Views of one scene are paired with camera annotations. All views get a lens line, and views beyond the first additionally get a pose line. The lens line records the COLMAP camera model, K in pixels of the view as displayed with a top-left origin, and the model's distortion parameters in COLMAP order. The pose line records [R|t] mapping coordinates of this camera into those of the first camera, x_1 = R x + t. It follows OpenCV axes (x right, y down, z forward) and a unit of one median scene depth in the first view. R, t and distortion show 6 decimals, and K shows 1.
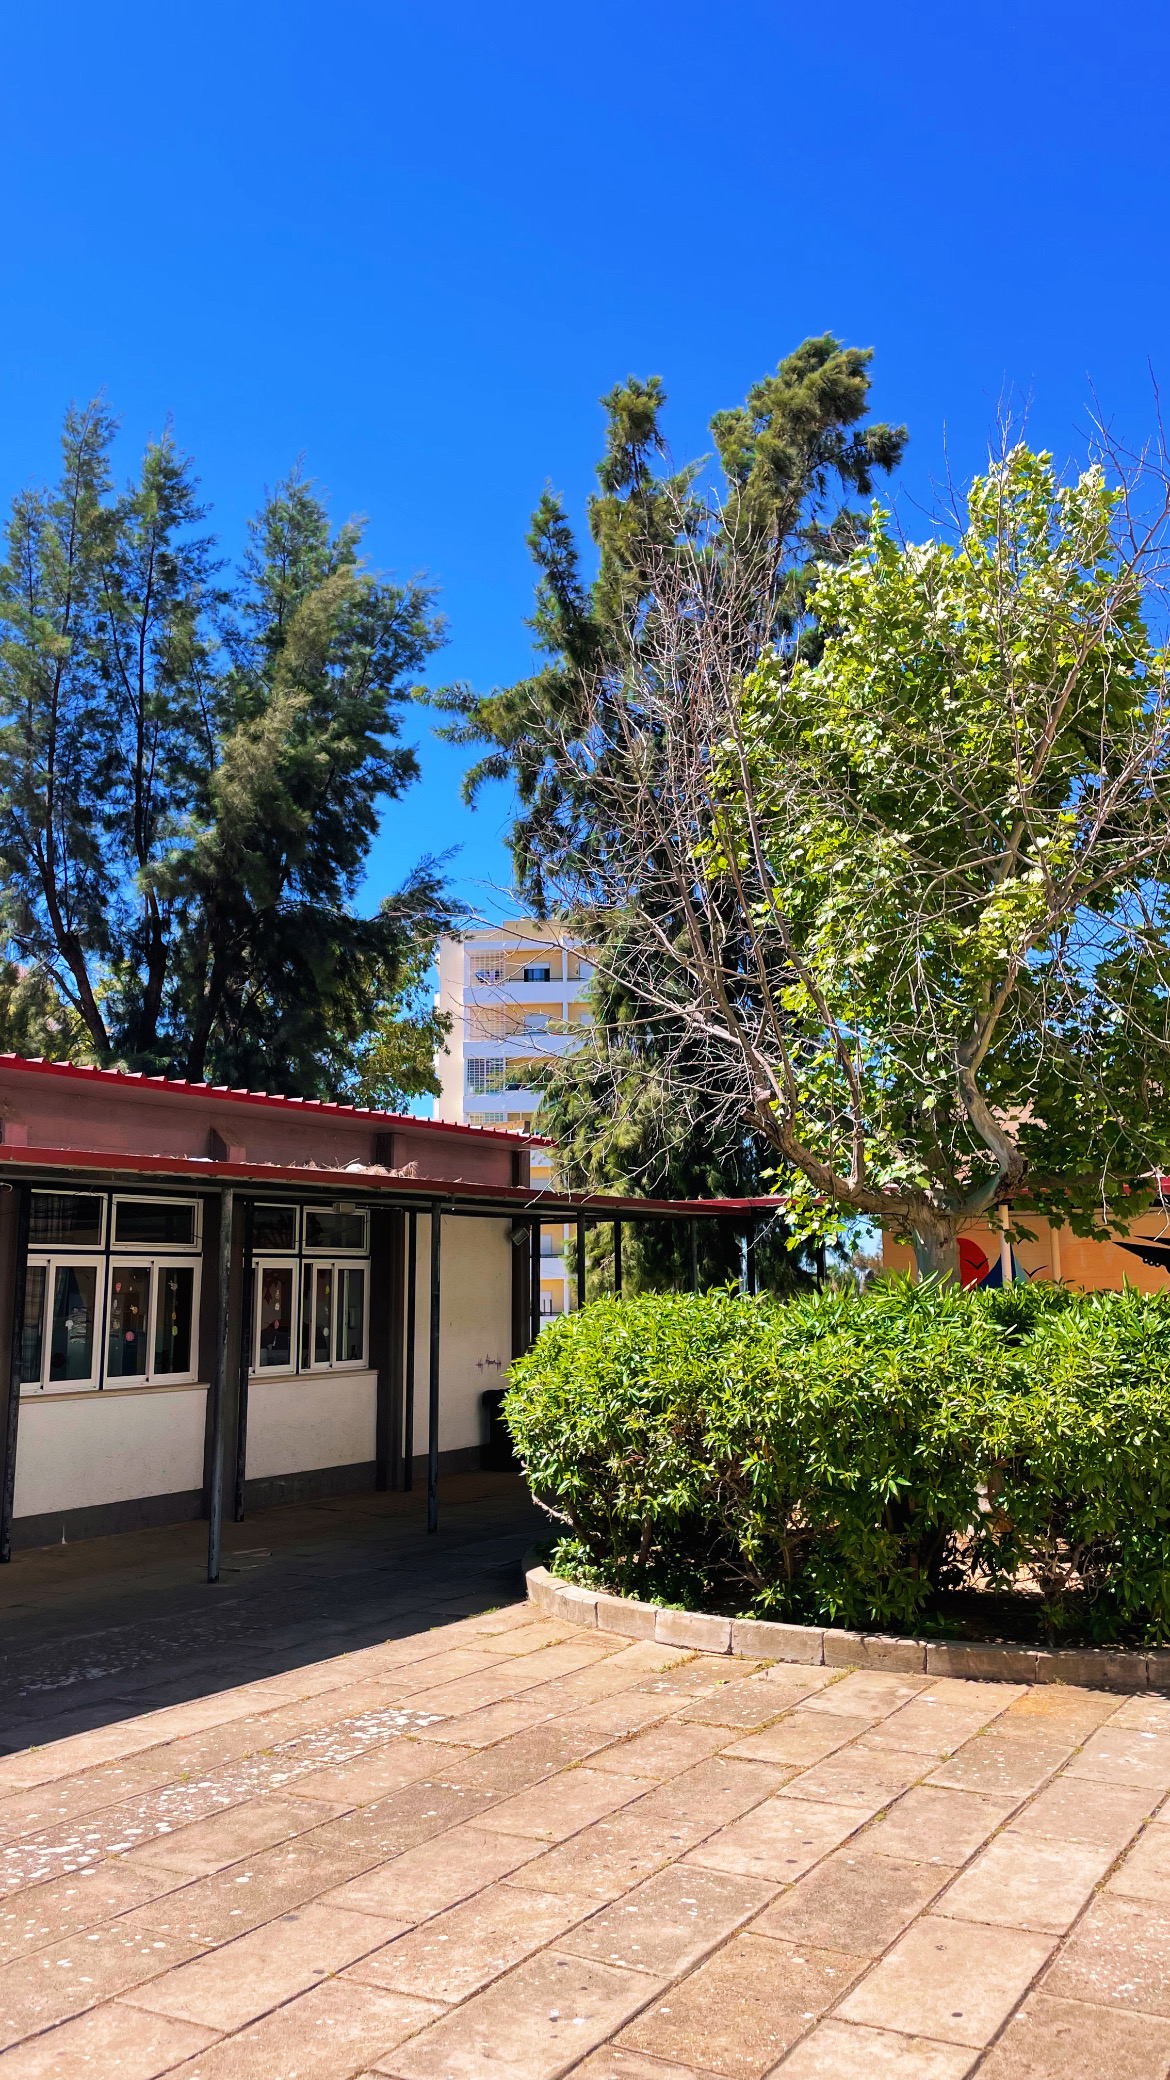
lens RADIAL K [[1605.0, 0, 587.8], [0, 1605.0, 1030.5], [0, 0, 1]] dist [0.035736, -0.025072]
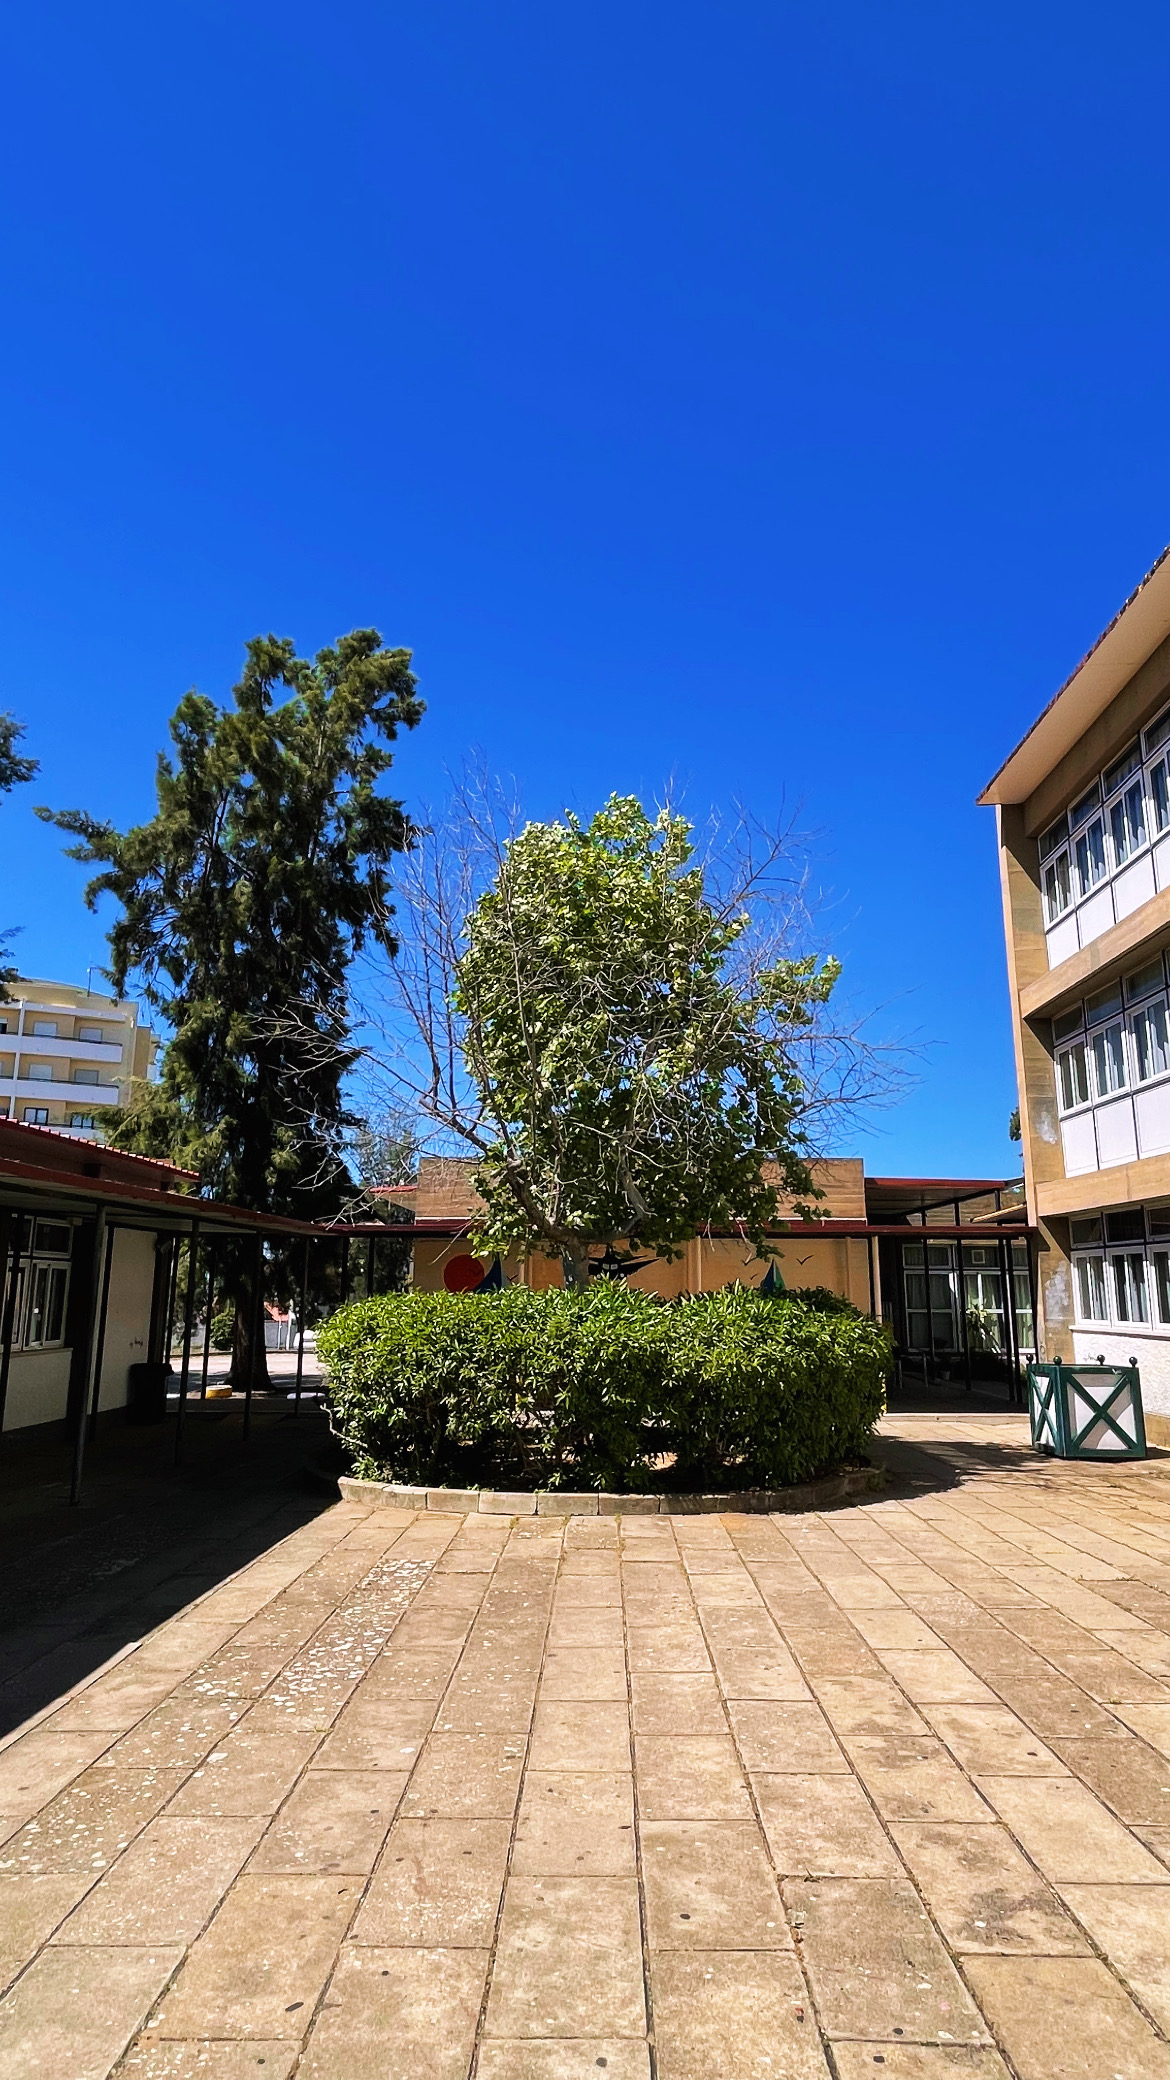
lens RADIAL K [[1183.1, 0, 583.2], [0, 1183.1, 1044.2], [0, 0, 1]] dist [-0.006126, 0.000324]
pose [[0.878985, 0.104647, 0.465224, -0.458246], [-0.083982, 0.994345, -0.064994, -0.008408], [-0.469395, 0.018058, 0.882804, -0.071730]]
